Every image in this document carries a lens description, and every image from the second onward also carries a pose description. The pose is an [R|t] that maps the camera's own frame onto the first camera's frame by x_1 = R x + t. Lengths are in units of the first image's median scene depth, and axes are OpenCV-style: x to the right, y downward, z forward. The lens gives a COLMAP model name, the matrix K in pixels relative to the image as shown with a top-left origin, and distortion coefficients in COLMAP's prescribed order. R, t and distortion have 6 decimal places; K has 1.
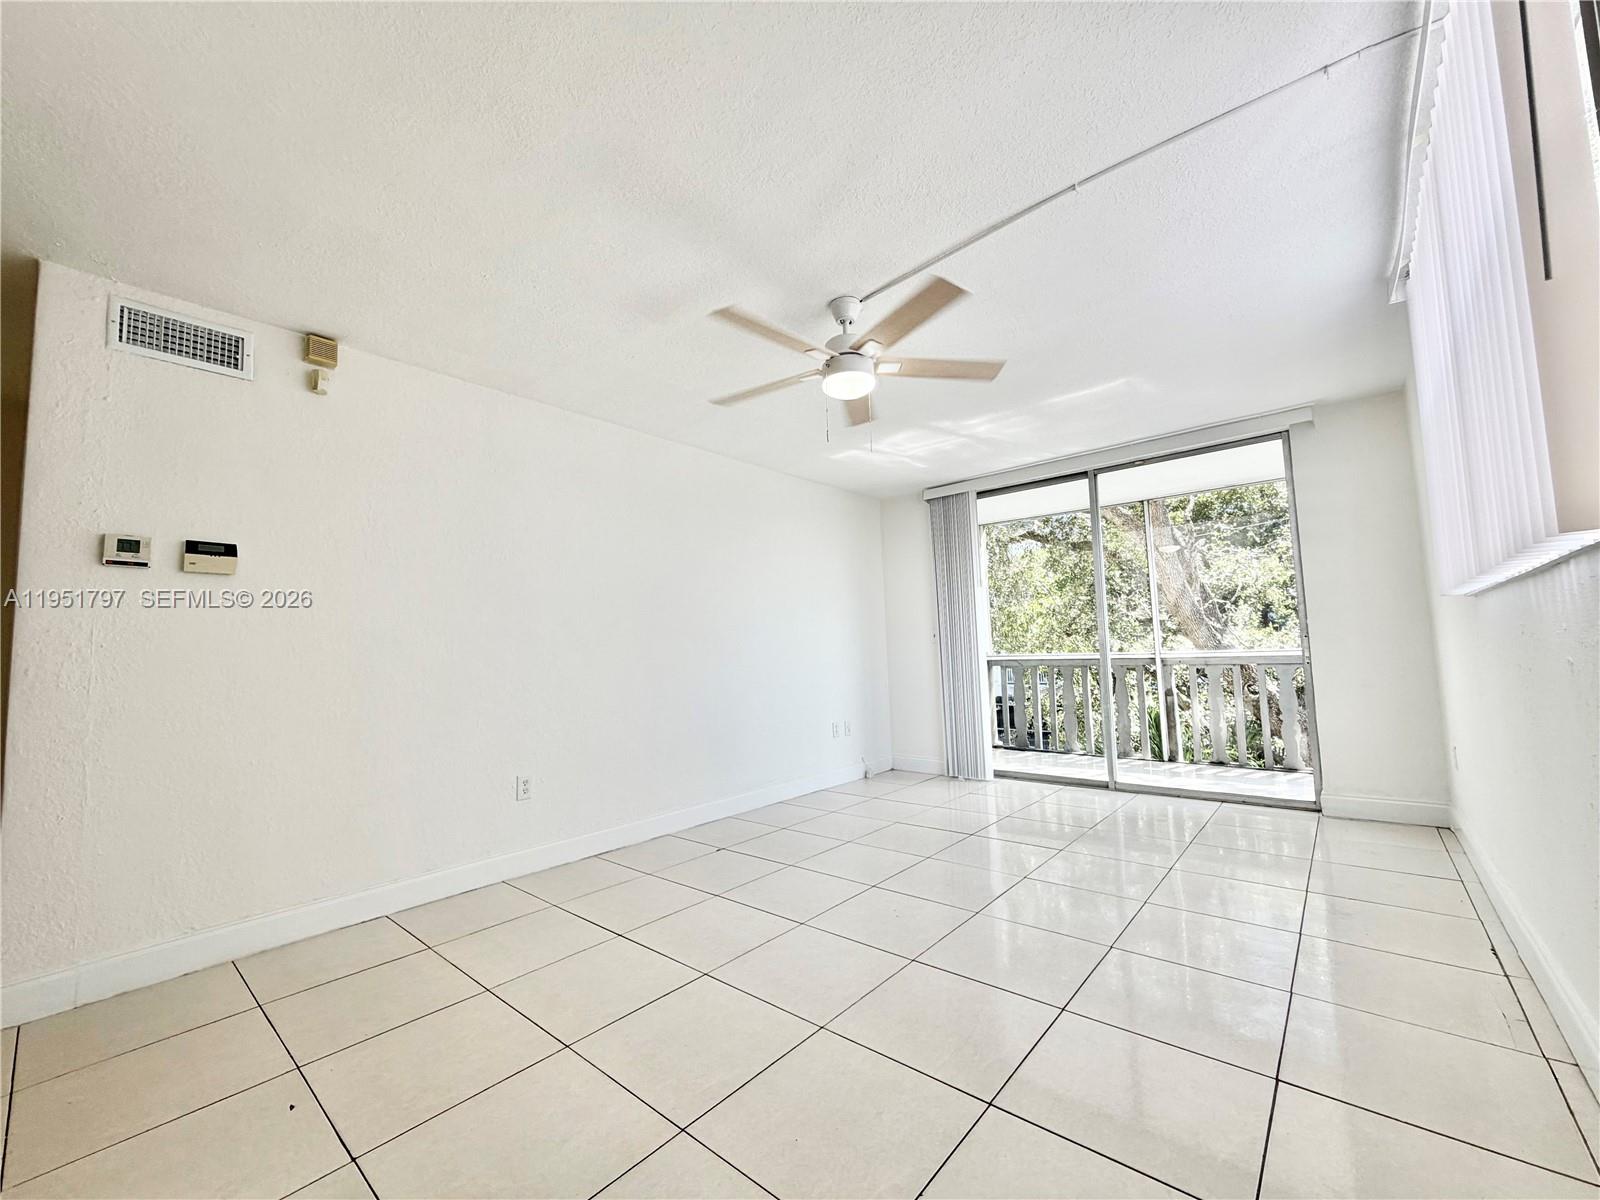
lens RADIAL K [[638.2, 0, 788.4], [0, 638.2, 598.5], [0, 0, 1]] dist [0.000393, -0.000748]
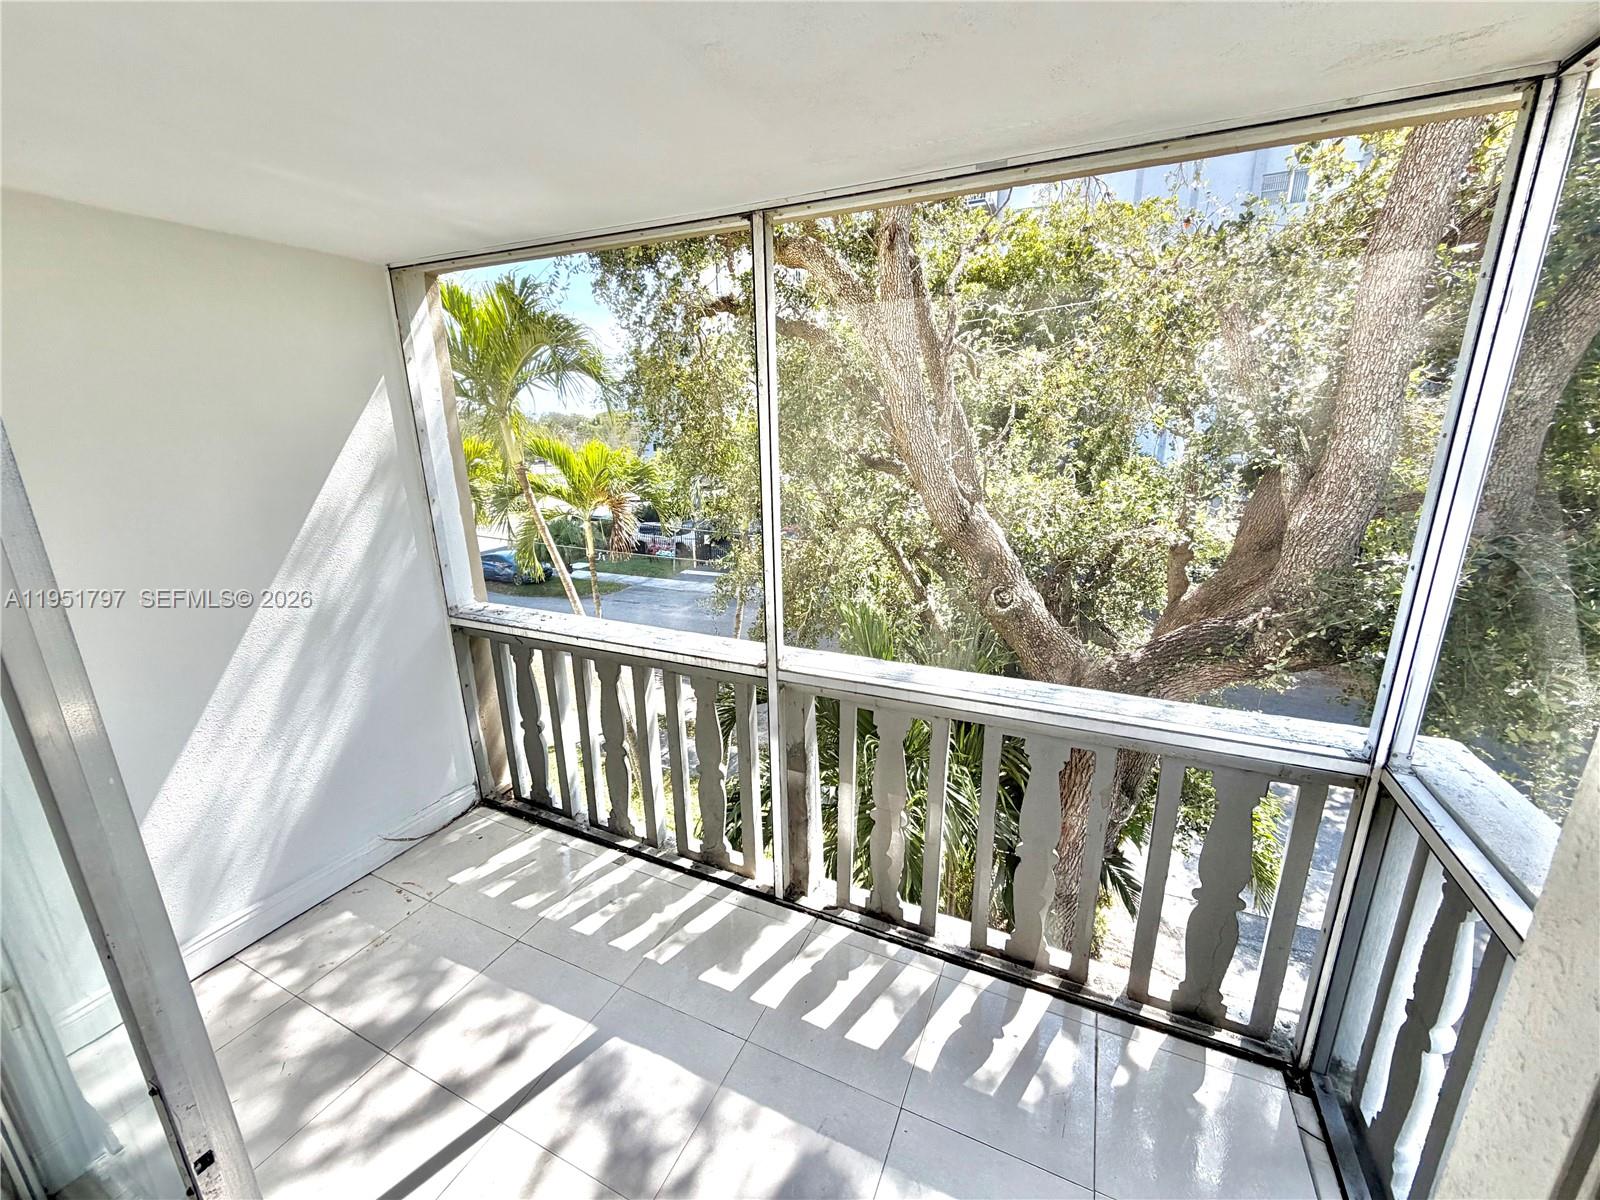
lens RADIAL K [[638.2, 0, 796.0], [0, 638.2, 598.4], [0, 0, 1]] dist [0.000393, -0.000748]
pose [[0.959037, -0.060903, 0.276658, 0.535178], [-0.038095, 0.940019, 0.338988, -0.092302], [-0.280709, -0.335641, 0.899193, 0.730270]]
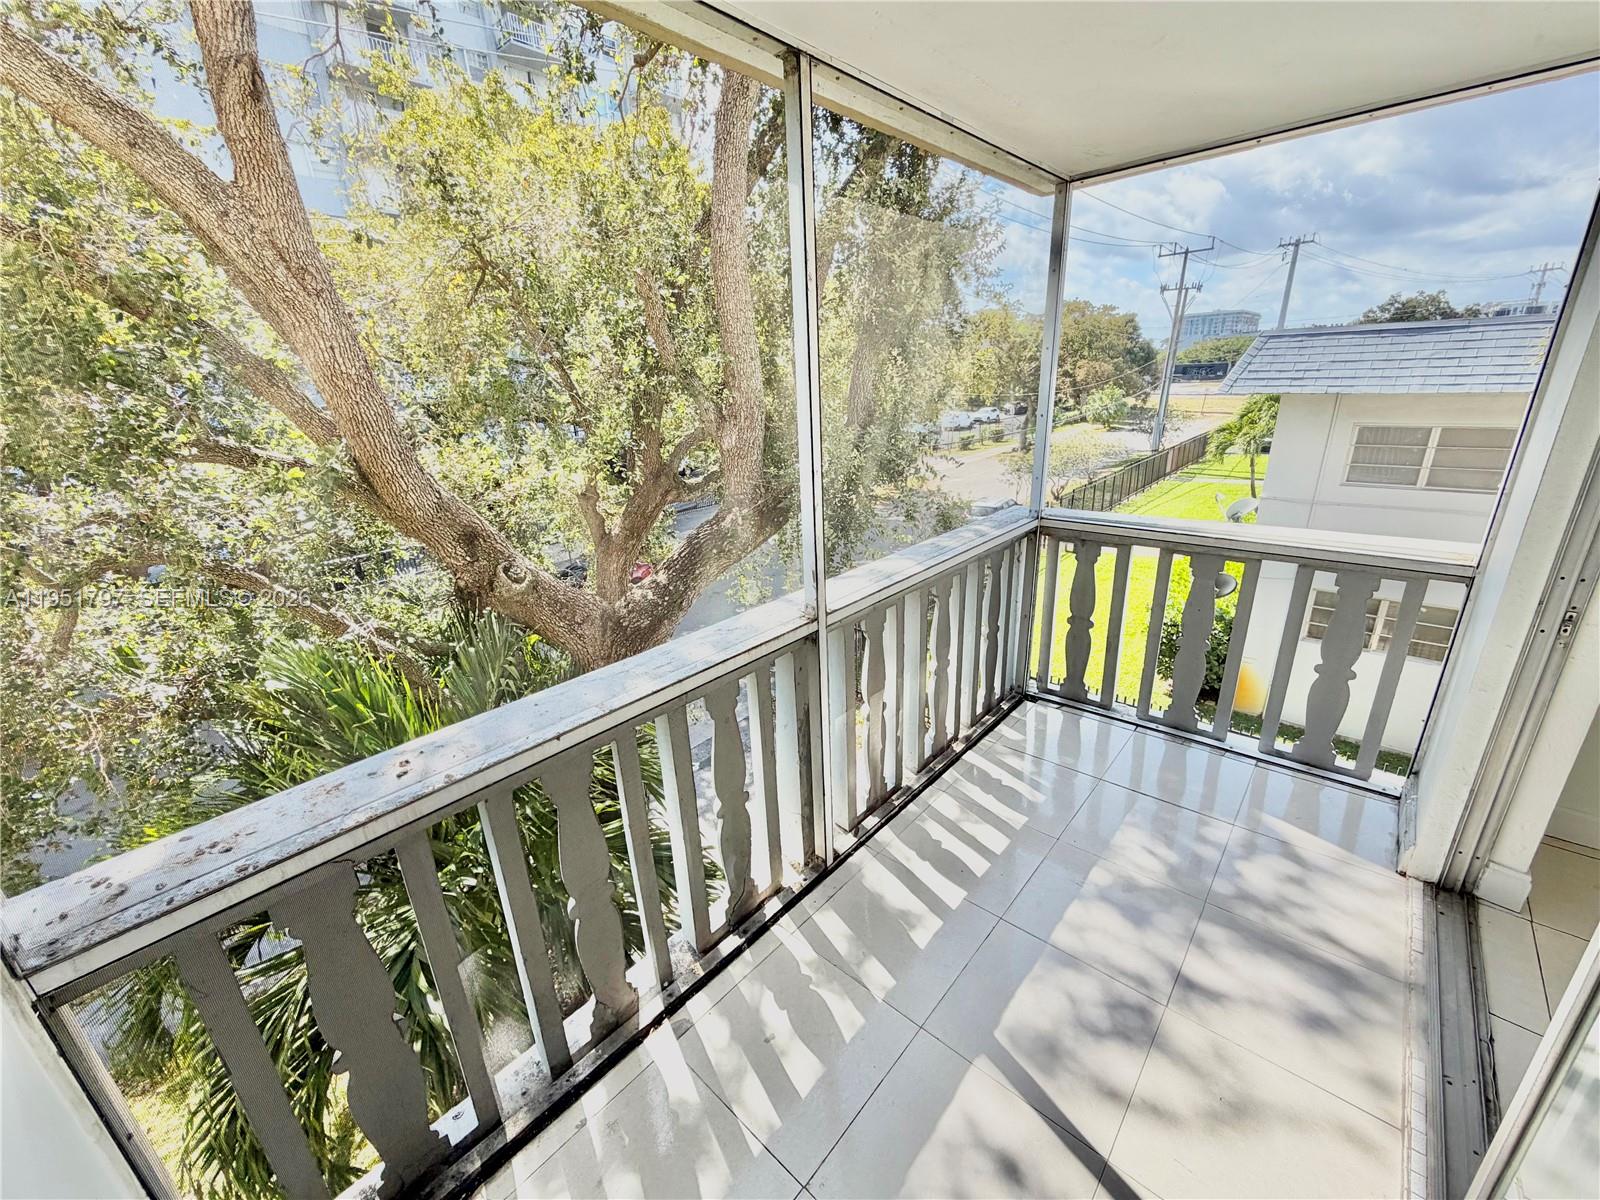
lens RADIAL K [[638.2, 0, 801.8], [0, 638.2, 598.3], [0, 0, 1]] dist [0.000393, -0.000748]
pose [[0.011879, -0.302732, 0.953002, 0.287751], [-0.047568, 0.951819, 0.302949, -0.029367], [-0.998797, -0.048931, -0.003094, 1.102537]]
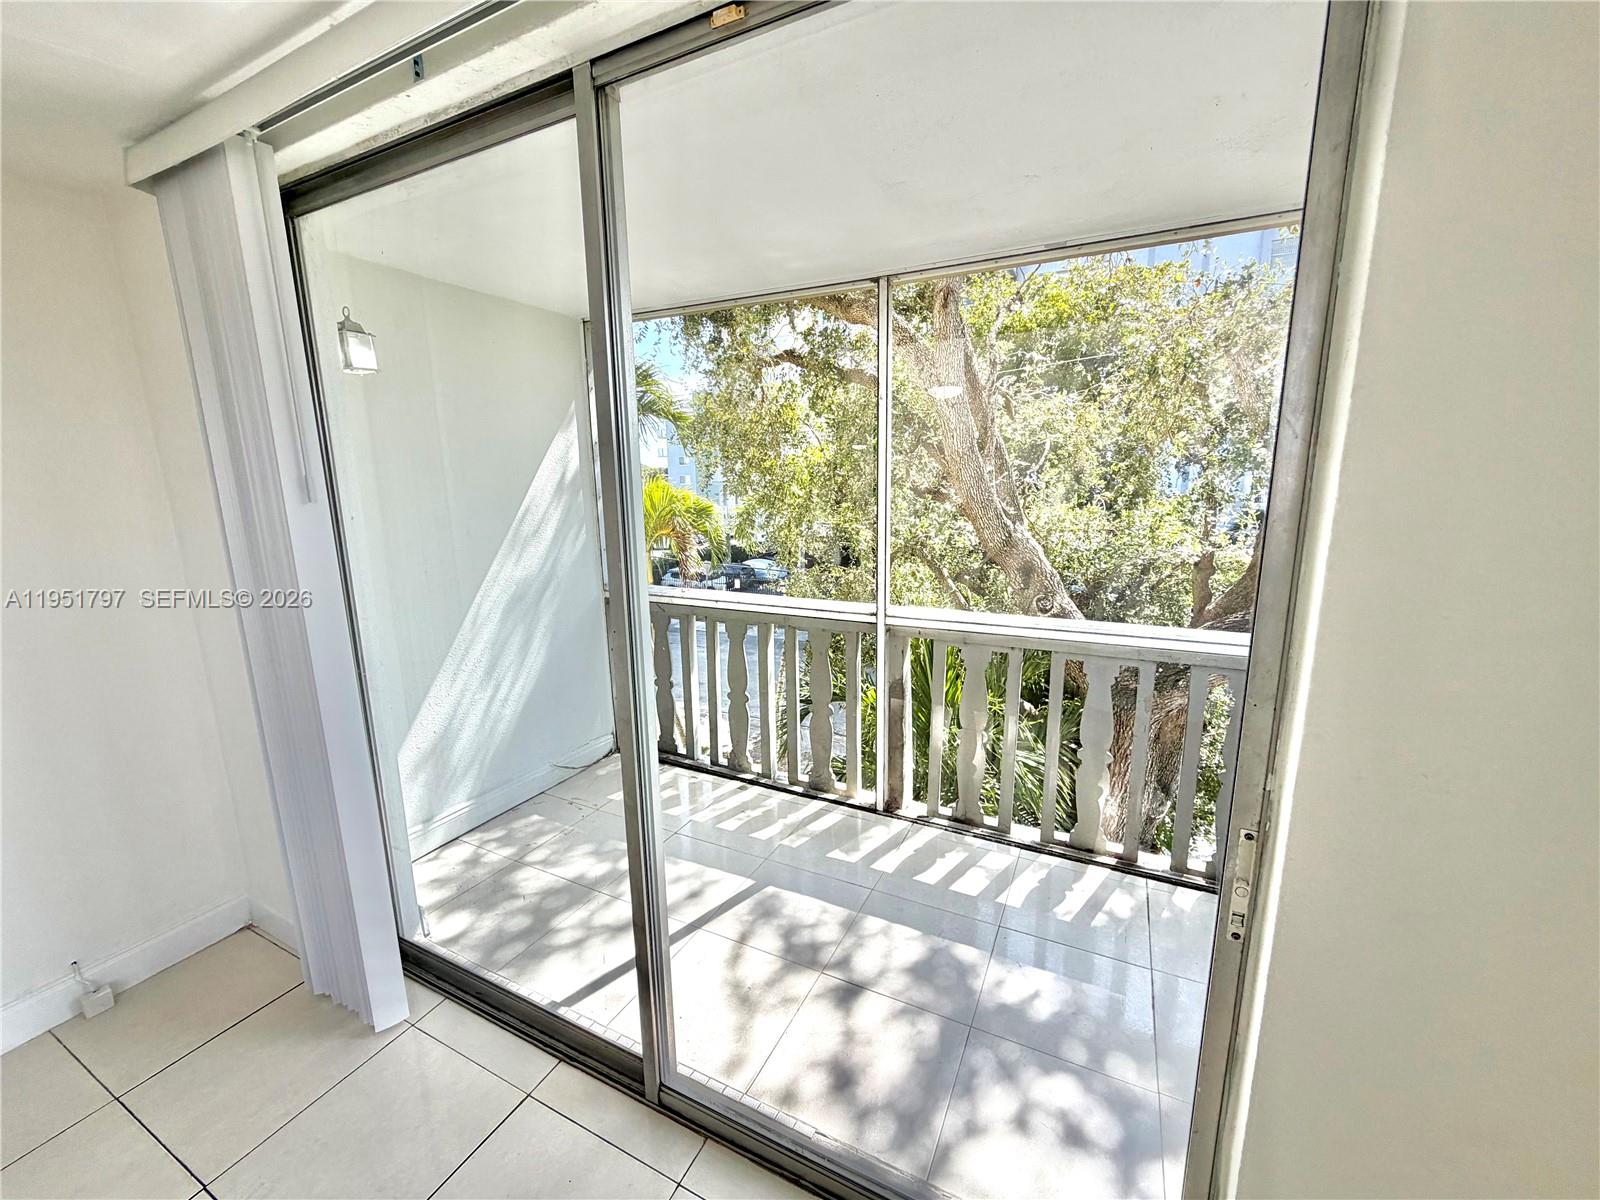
lens RADIAL K [[638.2, 0, 796.9], [0, 638.2, 599.1], [0, 0, 1]] dist [0.000393, -0.000748]
pose [[0.967534, -0.033050, 0.250571, 0.430919], [-0.035777, 0.963520, 0.265235, -0.061515], [-0.250196, -0.265588, 0.931056, 0.615748]]
